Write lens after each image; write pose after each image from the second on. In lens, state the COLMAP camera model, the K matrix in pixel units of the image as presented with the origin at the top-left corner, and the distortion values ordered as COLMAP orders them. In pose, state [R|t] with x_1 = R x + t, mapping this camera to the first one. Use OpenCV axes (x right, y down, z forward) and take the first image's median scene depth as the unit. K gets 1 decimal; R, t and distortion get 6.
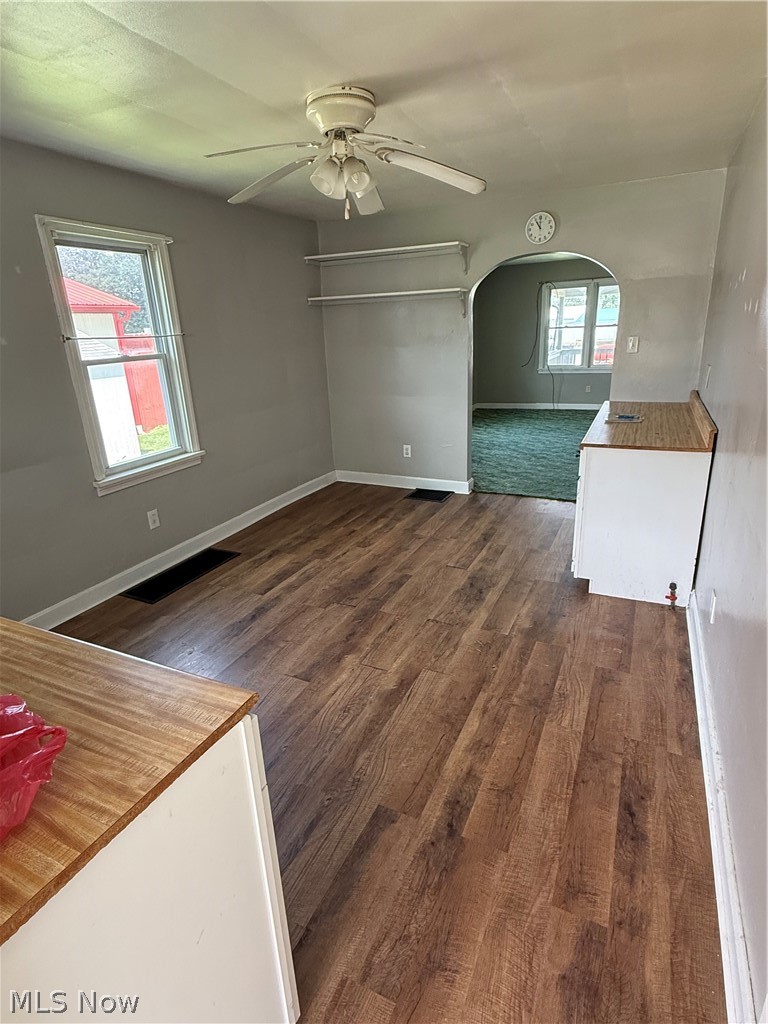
lens RADIAL K [[546.1, 0, 383.1], [0, 546.1, 511.8], [0, 0, 1]] dist [0.003241, -0.000188]
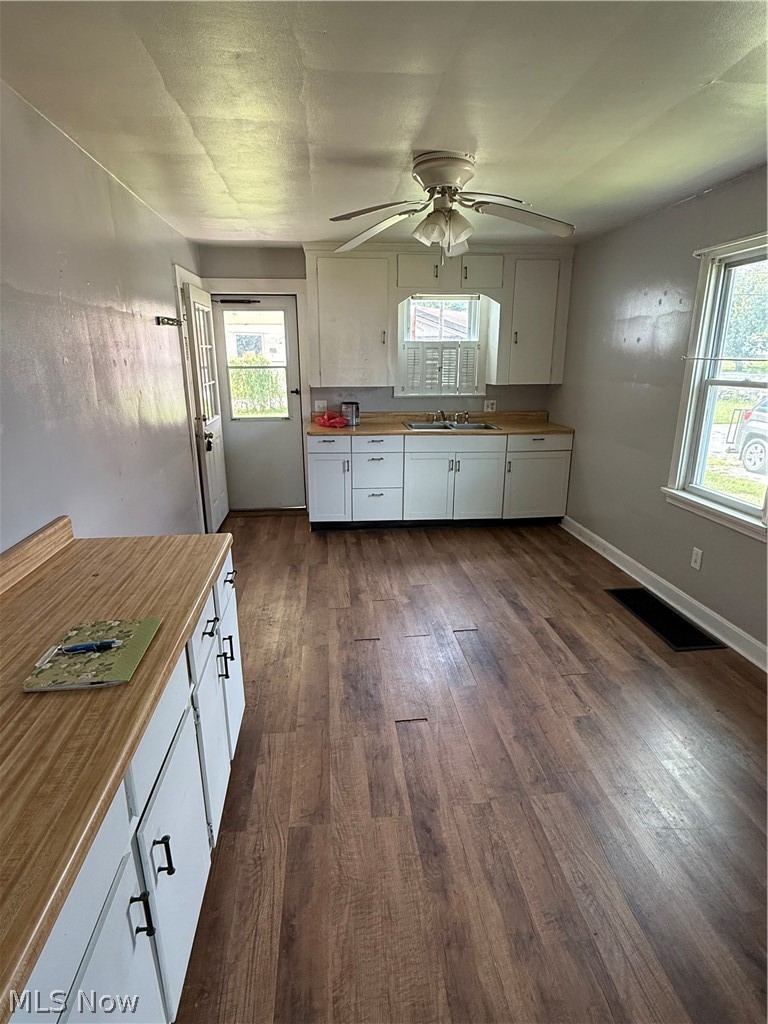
lens RADIAL K [[546.1, 0, 384.7], [0, 546.1, 515.3], [0, 0, 1]] dist [0.003241, -0.000188]
pose [[-0.851193, 0.195261, -0.487179, 0.469860], [-0.124851, 0.826247, 0.549298, -0.505063], [0.509787, 0.528383, -0.678917, 1.391892]]
